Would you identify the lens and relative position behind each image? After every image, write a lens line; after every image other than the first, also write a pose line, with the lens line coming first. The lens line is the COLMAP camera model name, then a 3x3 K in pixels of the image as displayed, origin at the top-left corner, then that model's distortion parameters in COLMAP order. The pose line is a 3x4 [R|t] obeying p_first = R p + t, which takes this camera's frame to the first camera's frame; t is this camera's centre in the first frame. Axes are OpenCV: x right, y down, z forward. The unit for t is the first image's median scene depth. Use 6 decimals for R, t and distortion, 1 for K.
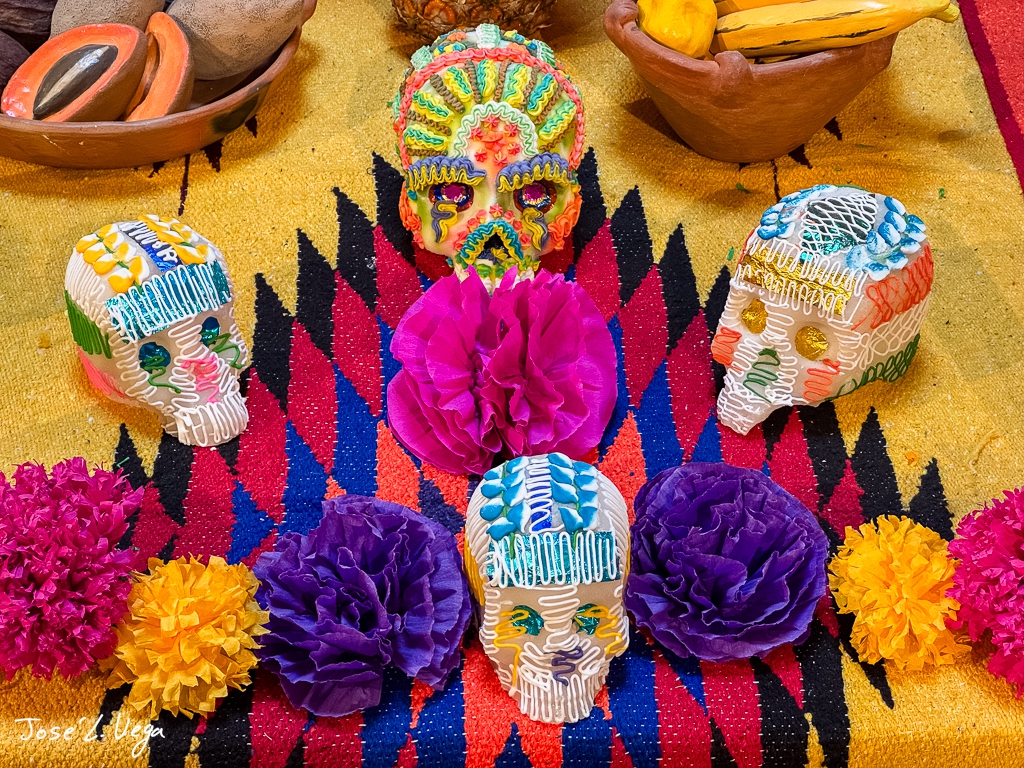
lens RADIAL K [[2315.4, 0, 508.0], [0, 2315.4, 384.4], [0, 0, 1]] dist [0.238425, 0.000000]
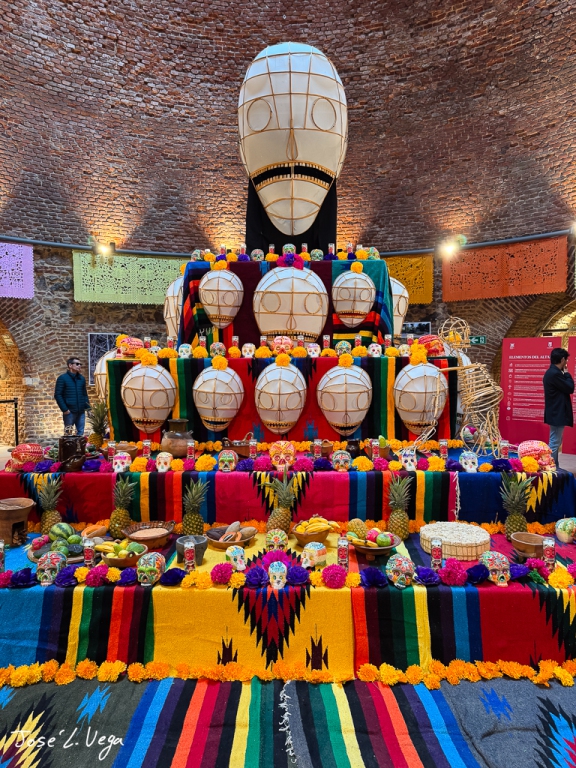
lens RADIAL K [[547.6, 0, 284.7], [0, 547.6, 381.9], [0, 0, 1]] dist [0.006141, 0.005785]
pose [[0.998049, -0.019303, -0.059377, 0.165852], [-0.018599, 0.815919, -0.577867, 0.625762], [0.059601, 0.577844, 0.813968, -1.037148]]
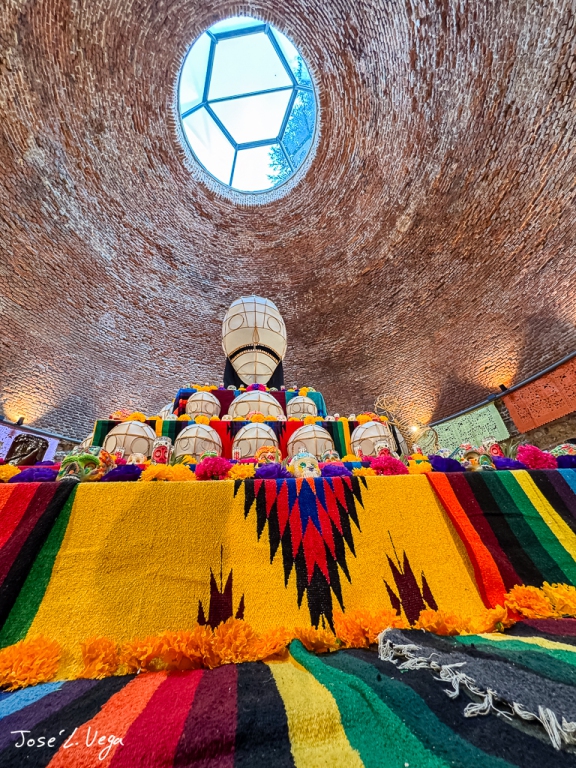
lens RADIAL K [[310.1, 0, 287.7], [0, 310.1, 386.6], [0, 0, 1]] dist [-0.025394, 0.007727]
pose [[0.990043, -0.008224, 0.140524, -0.114488], [0.135827, 0.317904, -0.938343, 0.641226], [-0.036956, 0.948087, 0.315856, 0.512218]]
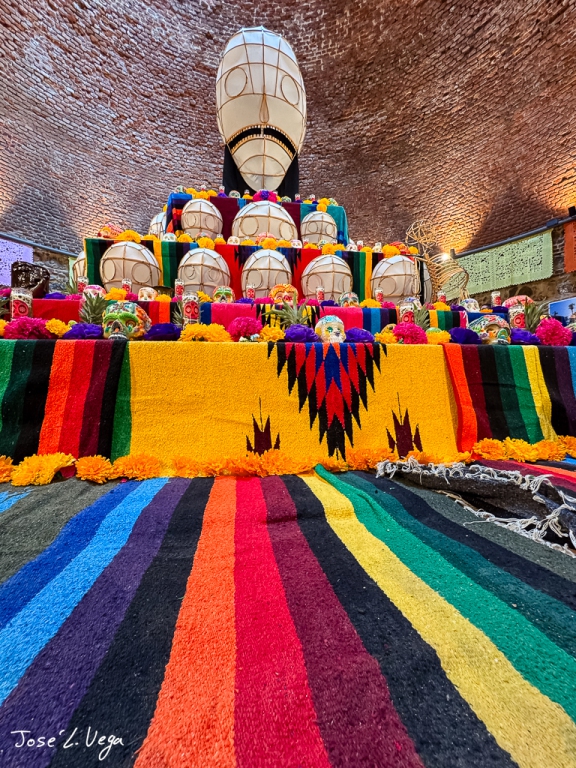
lens RADIAL K [[342.4, 0, 289.2], [0, 342.4, 401.7], [0, 0, 1]] dist [-0.030414, 0.013036]
pose [[0.991845, -0.029638, 0.123958, -0.180202], [0.099532, 0.787607, -0.608086, 0.664466], [-0.079608, 0.615465, 0.784134, 0.384588]]
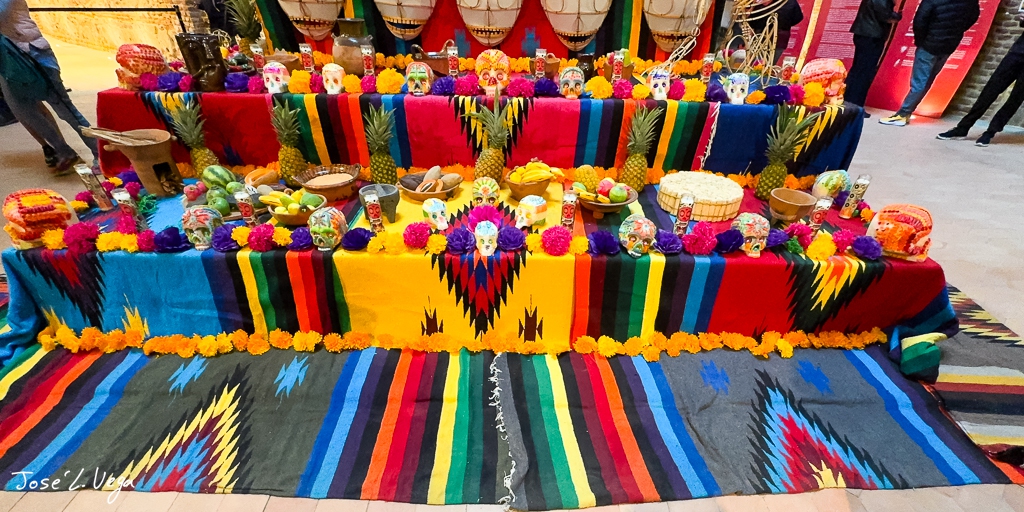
lens RADIAL K [[429.6, 0, 516.2], [0, 429.6, 396.3], [0, 0, 1]] dist [-0.030205, 0.002114]
pose [[0.999521, 0.024454, -0.018975, 0.133298], [-0.021912, 0.992012, 0.124227, 0.362917], [0.021861, -0.123751, 0.992072, -0.345171]]
